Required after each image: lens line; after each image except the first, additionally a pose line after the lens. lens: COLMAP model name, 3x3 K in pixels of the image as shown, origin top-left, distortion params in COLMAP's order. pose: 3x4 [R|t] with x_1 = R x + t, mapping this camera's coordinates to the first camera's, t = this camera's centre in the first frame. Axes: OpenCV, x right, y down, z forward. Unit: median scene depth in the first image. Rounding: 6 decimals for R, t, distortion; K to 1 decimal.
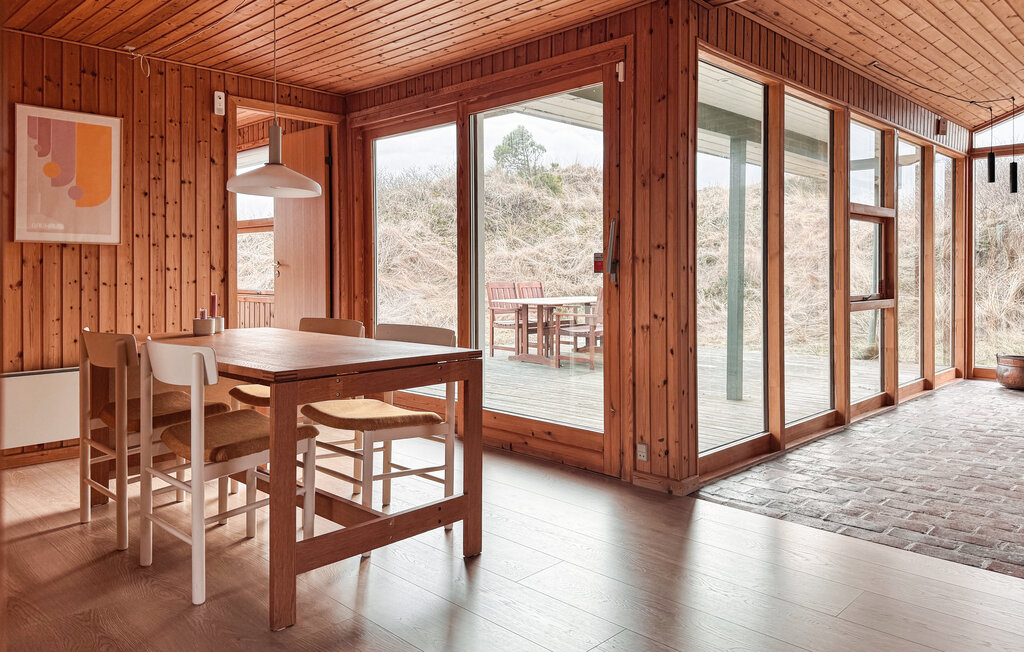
lens RADIAL K [[739.2, 0, 512.0], [0, 739.2, 326.0], [0, 0, 1]] dist [-0.005843, -0.005034]
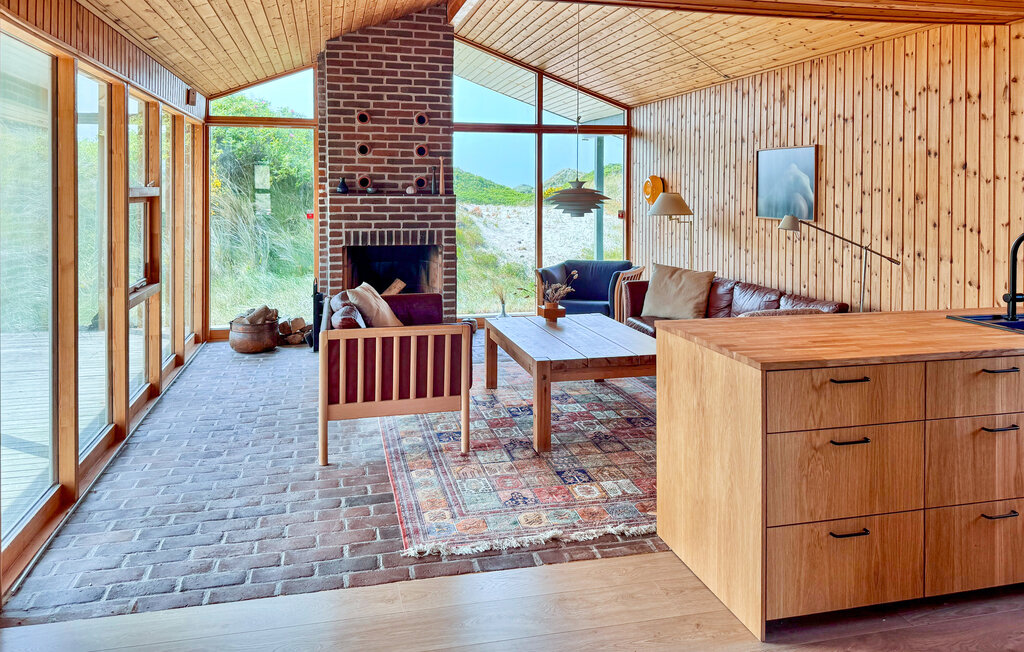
lens RADIAL K [[813.5, 0, 514.3], [0, 813.5, 205.5], [0, 0, 1]] dist [-0.054463, 0.001668]
pose [[0.533714, -0.018887, 0.845454, -0.086215], [0.067423, 0.997518, -0.020278, -0.085066], [-0.842973, 0.067826, 0.533663, 0.101774]]
